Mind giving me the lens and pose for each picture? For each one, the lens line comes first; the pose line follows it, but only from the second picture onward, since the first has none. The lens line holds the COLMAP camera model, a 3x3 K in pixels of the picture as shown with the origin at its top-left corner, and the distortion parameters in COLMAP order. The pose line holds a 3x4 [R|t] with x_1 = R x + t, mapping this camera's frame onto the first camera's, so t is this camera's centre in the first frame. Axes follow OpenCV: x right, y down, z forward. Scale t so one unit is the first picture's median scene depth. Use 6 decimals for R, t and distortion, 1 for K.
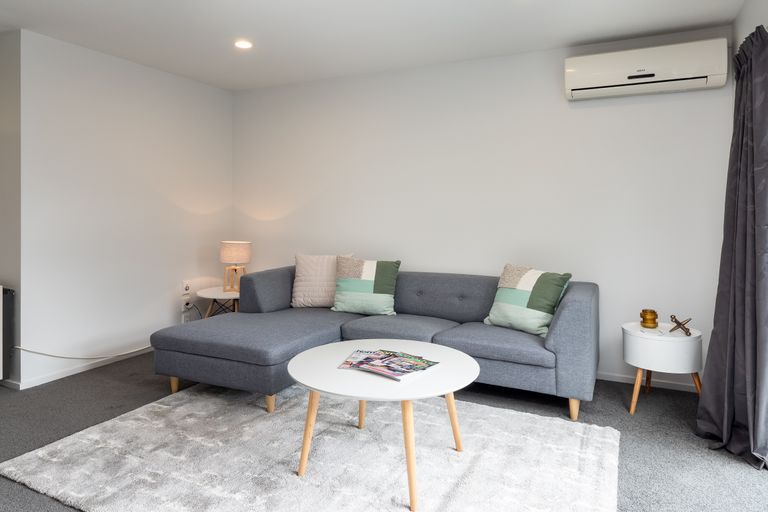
lens RADIAL K [[497.0, 0, 383.9], [0, 497.0, 215.5], [0, 0, 1]] dist [0.001493, -0.001206]
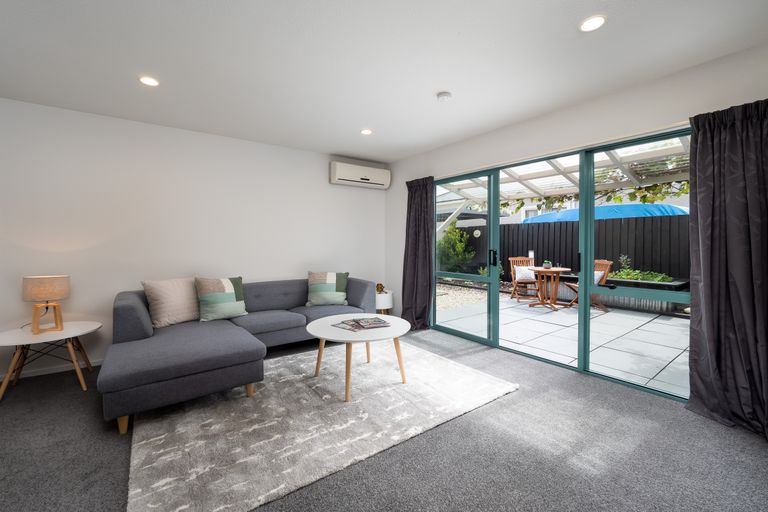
lens RADIAL K [[318.1, 0, 384.0], [0, 318.1, 256.0], [0, 0, 1]] dist [-0.001046, -0.000136]
pose [[0.468703, -0.046882, 0.882111, -0.775277], [-0.001050, 0.998560, 0.053629, -0.021430], [-0.883355, -0.026063, 0.467979, 0.297257]]
